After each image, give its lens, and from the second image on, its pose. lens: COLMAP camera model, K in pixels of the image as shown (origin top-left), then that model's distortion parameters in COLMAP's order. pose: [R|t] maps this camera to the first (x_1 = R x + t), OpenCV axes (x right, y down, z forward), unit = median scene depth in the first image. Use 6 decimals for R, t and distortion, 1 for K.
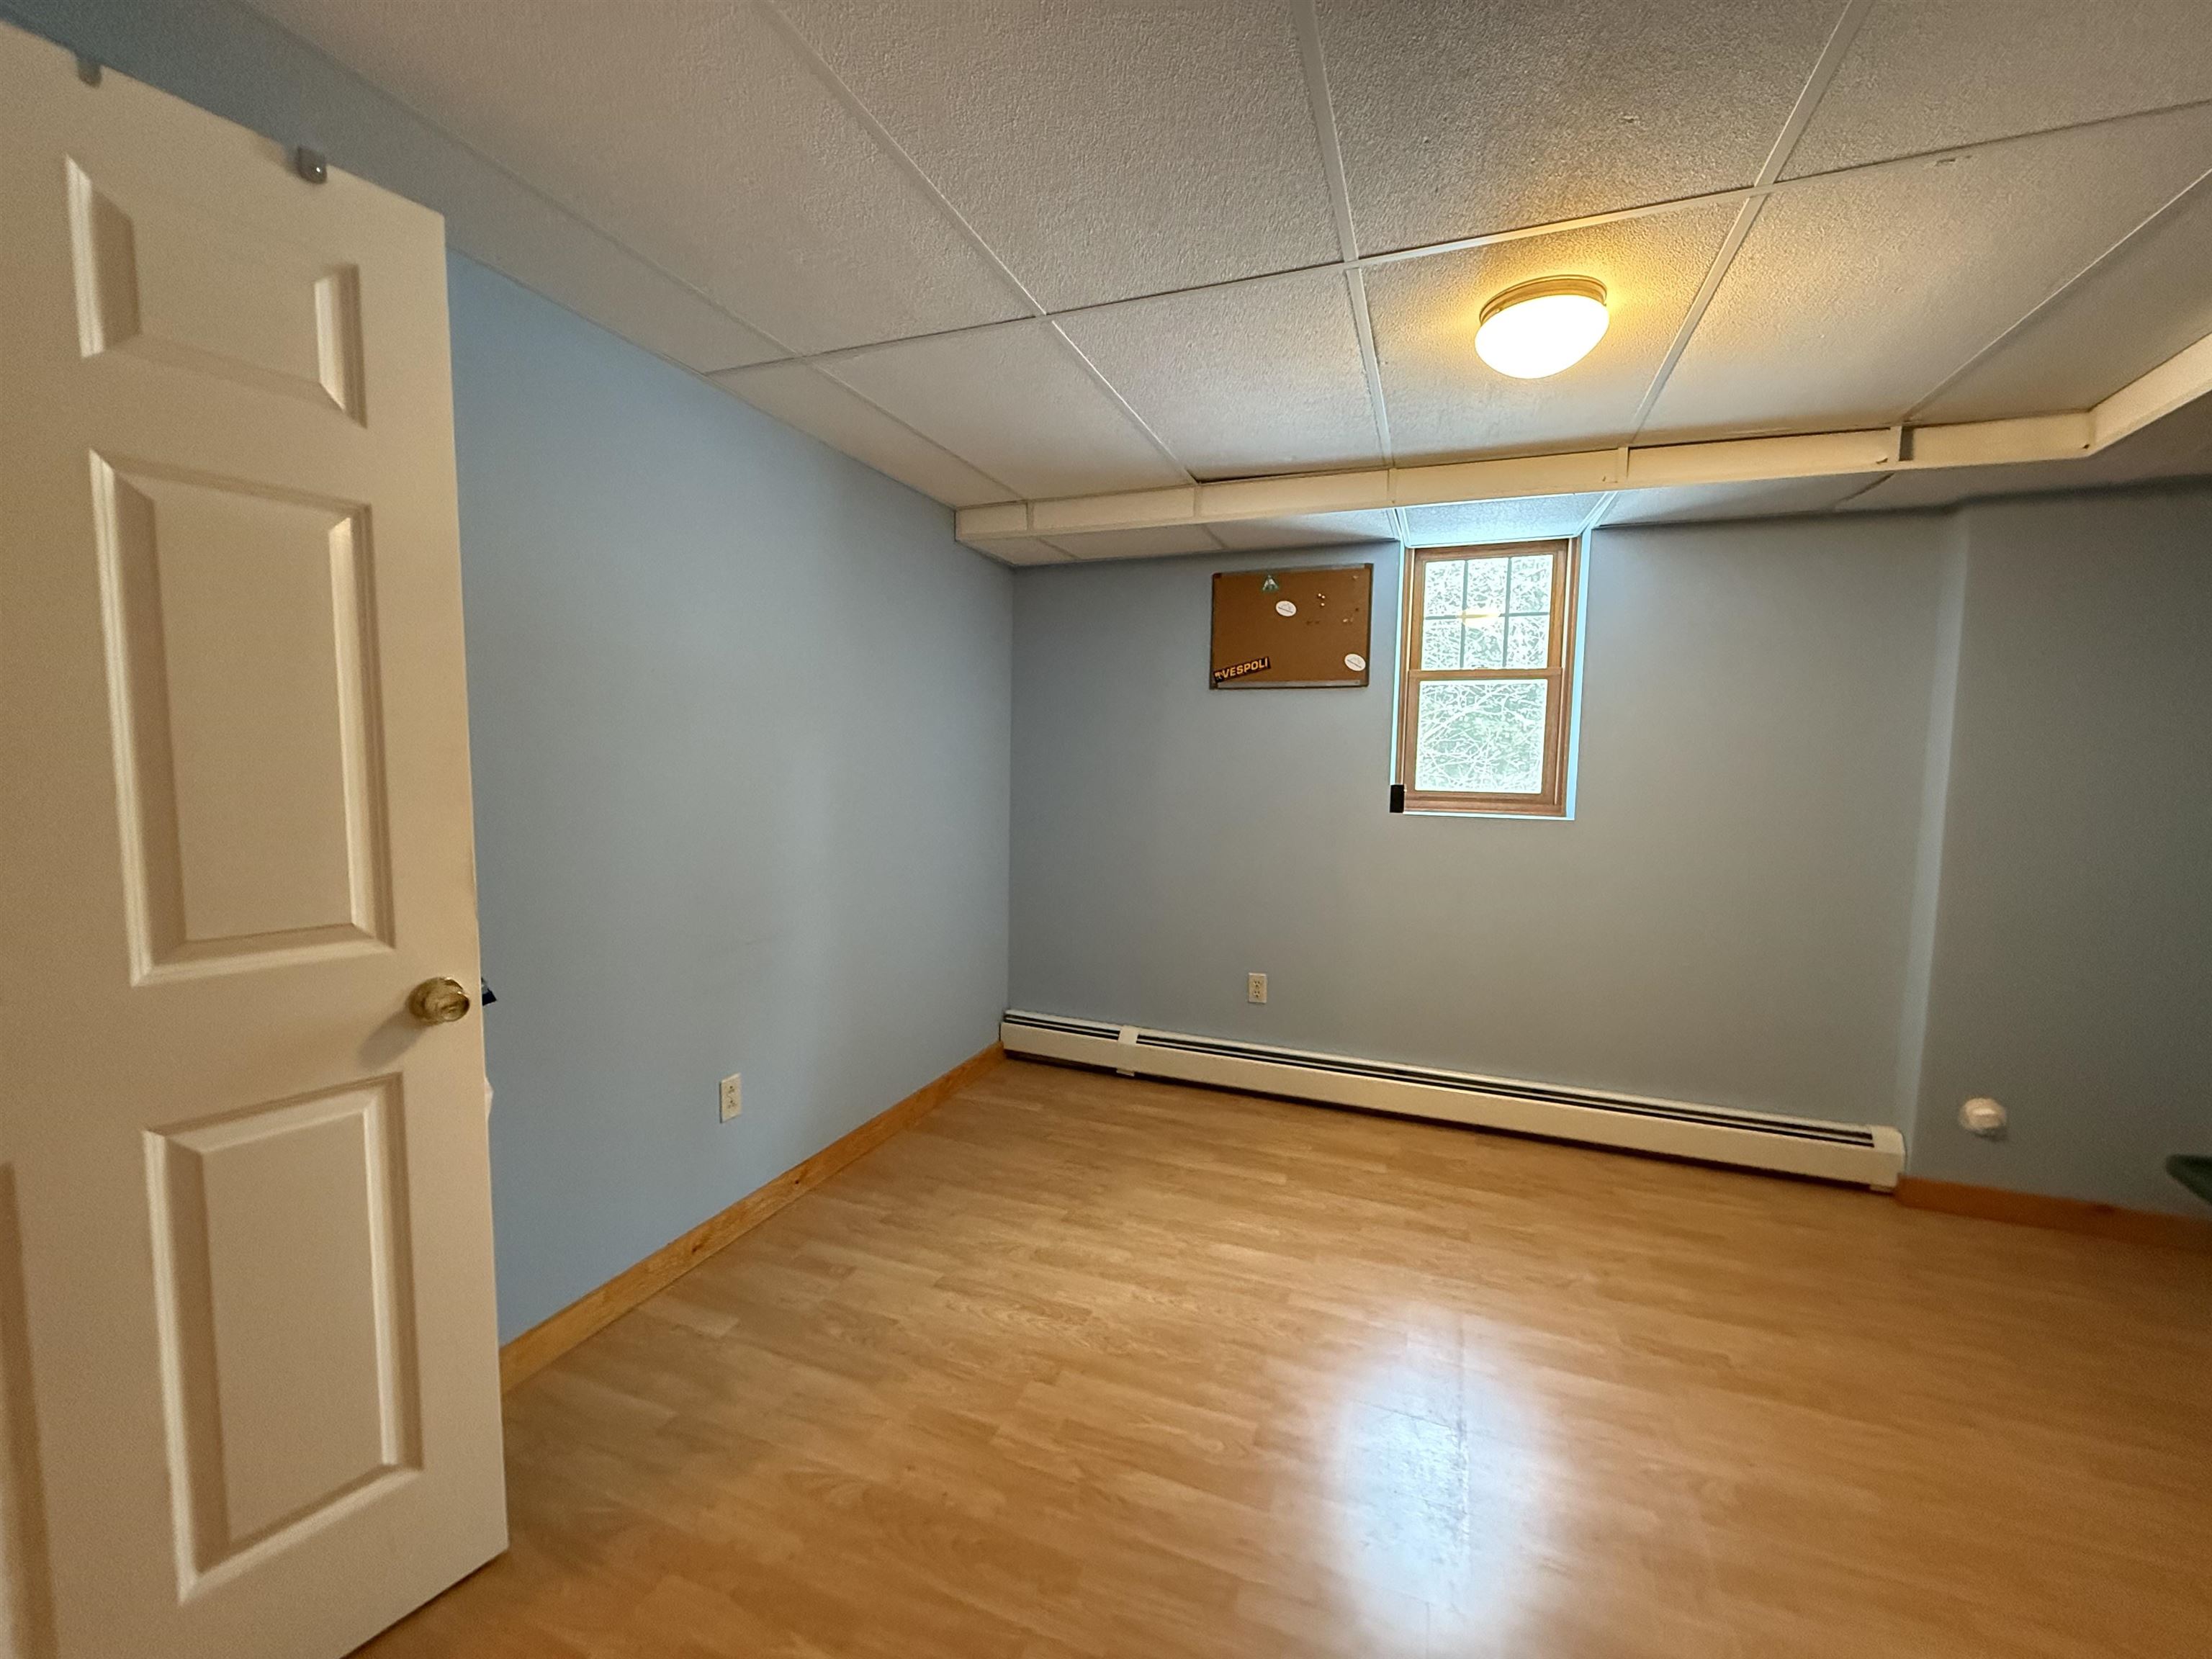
lens RADIAL K [[872.4, 0, 1099.7], [0, 872.4, 849.7], [0, 0, 1]] dist [-0.002217, 0.000083]
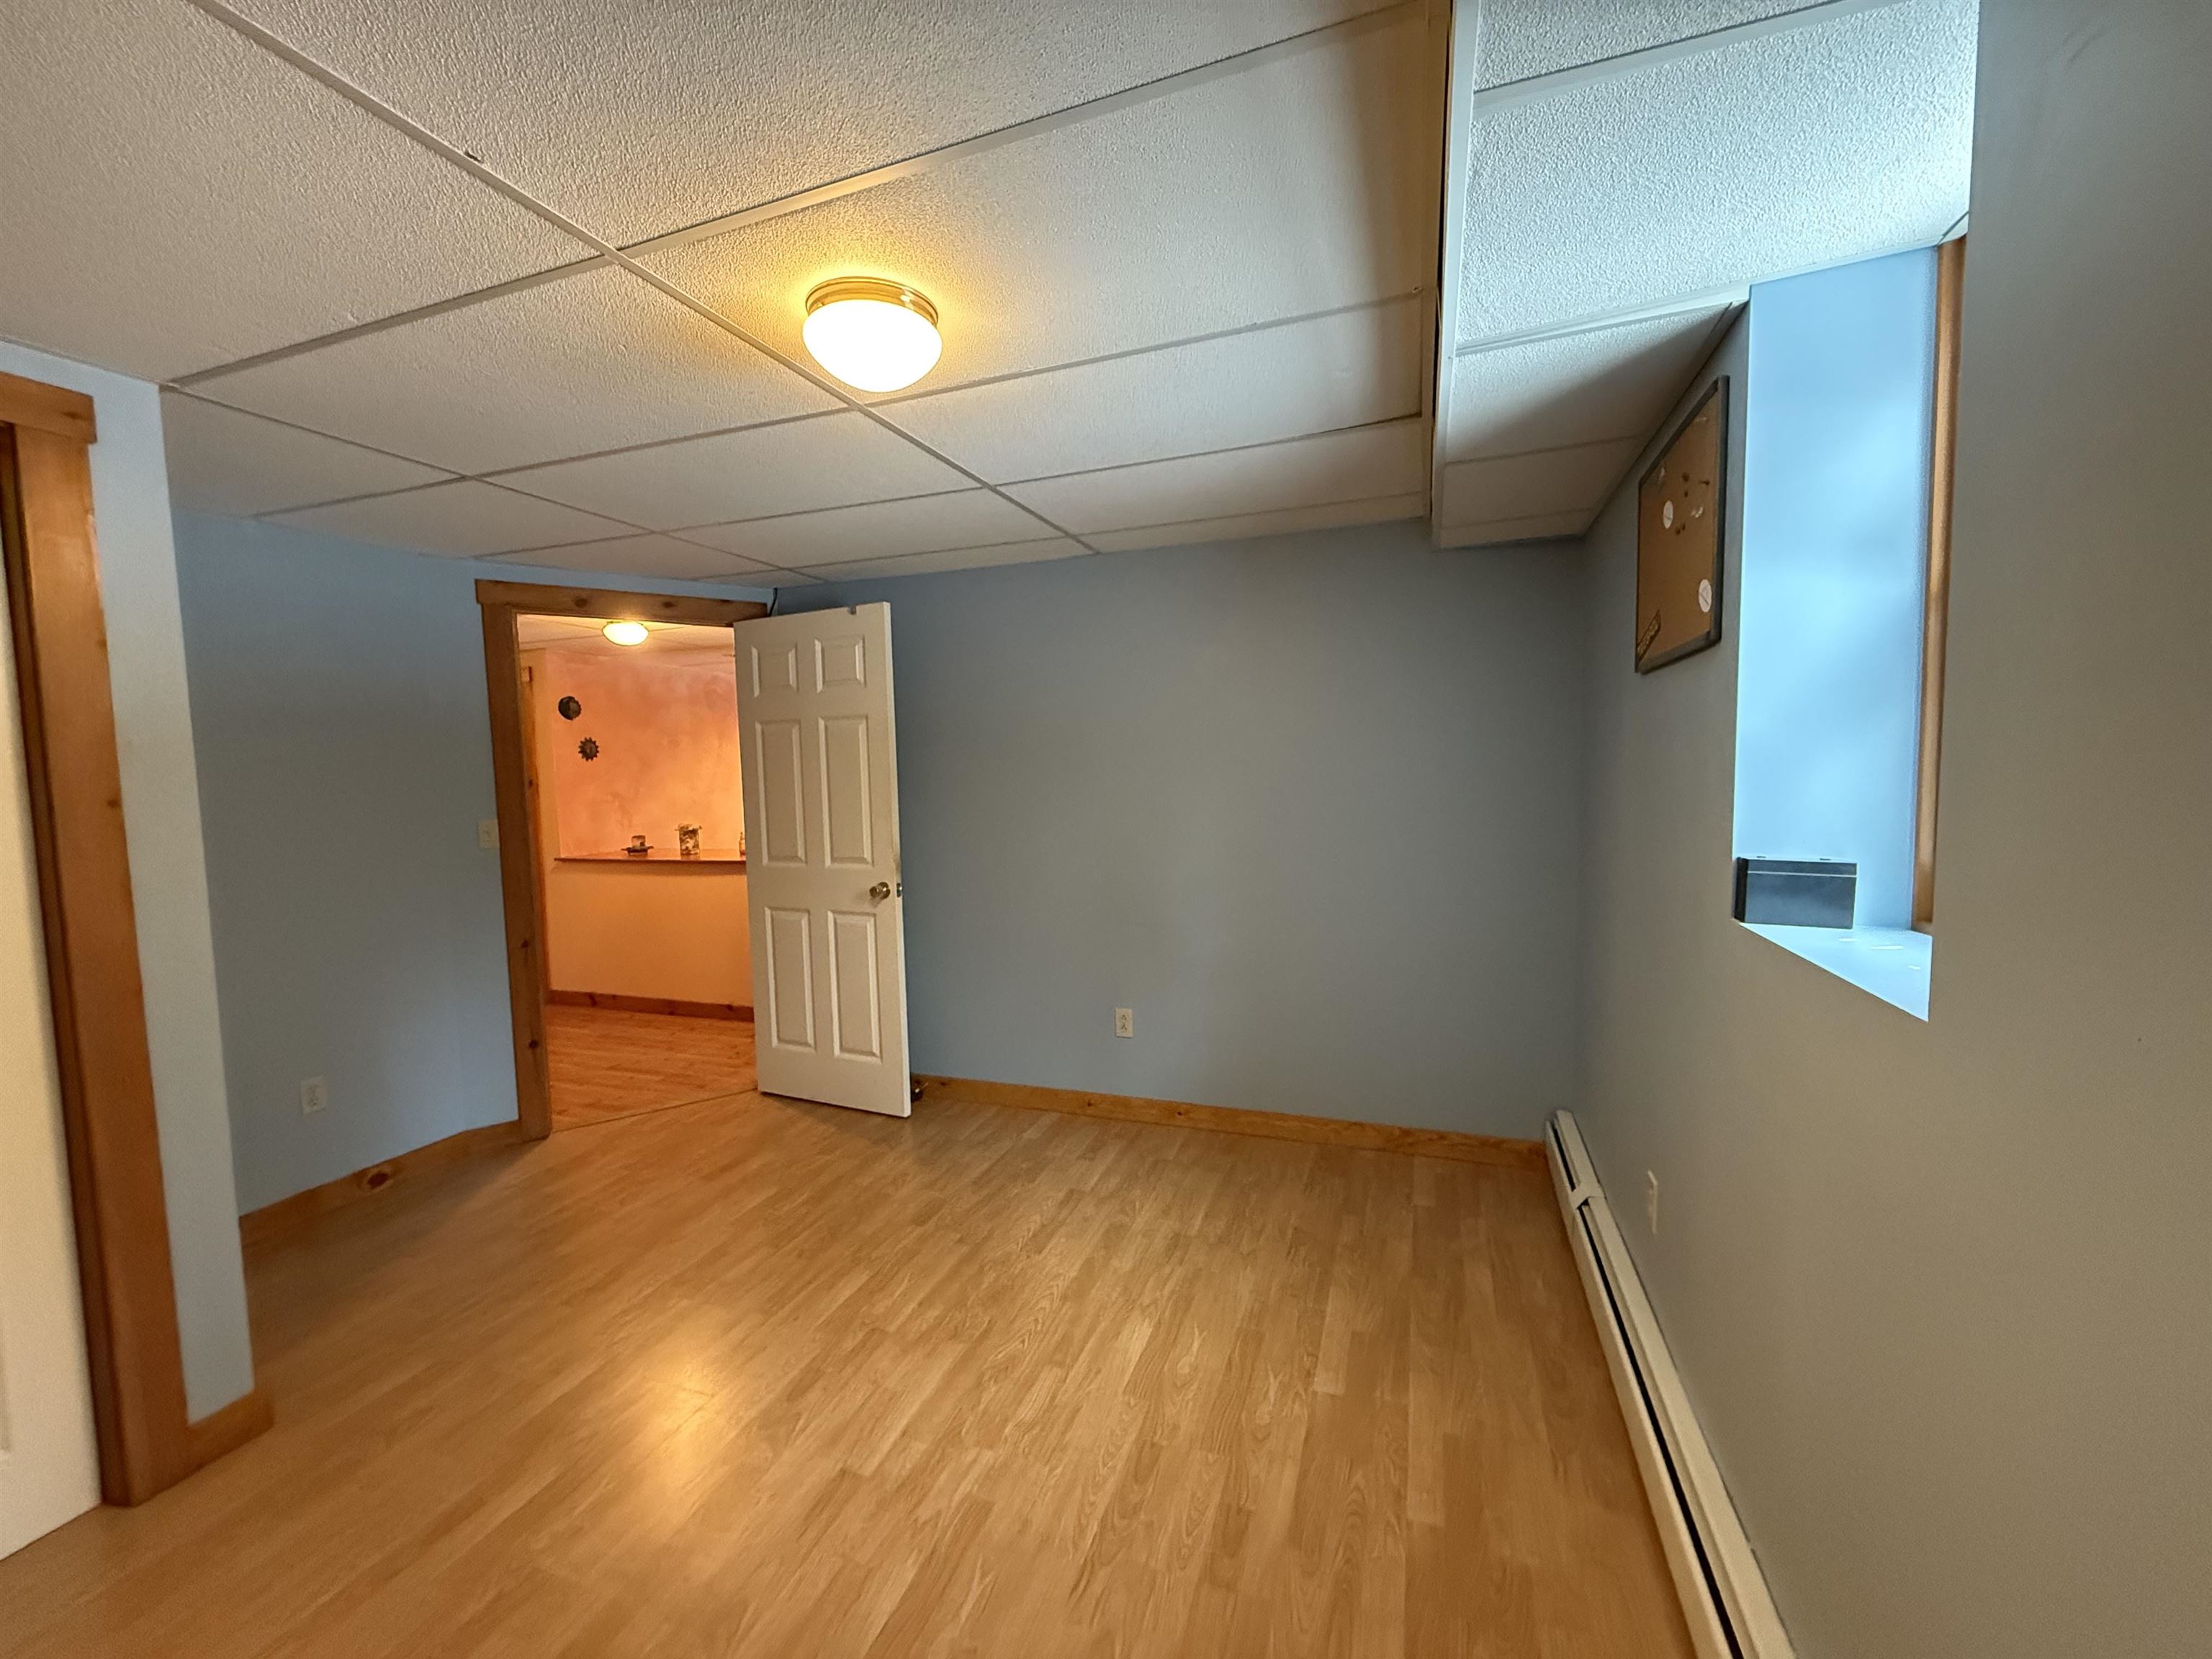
lens RADIAL K [[872.4, 0, 1099.7], [0, 872.4, 824.8], [0, 0, 1]] dist [-0.002217, 0.000083]
pose [[0.024129, 0.045806, -0.998659, 1.042050], [-0.077414, 0.996036, 0.043815, -0.114157], [0.996707, 0.076253, 0.027579, 0.885540]]
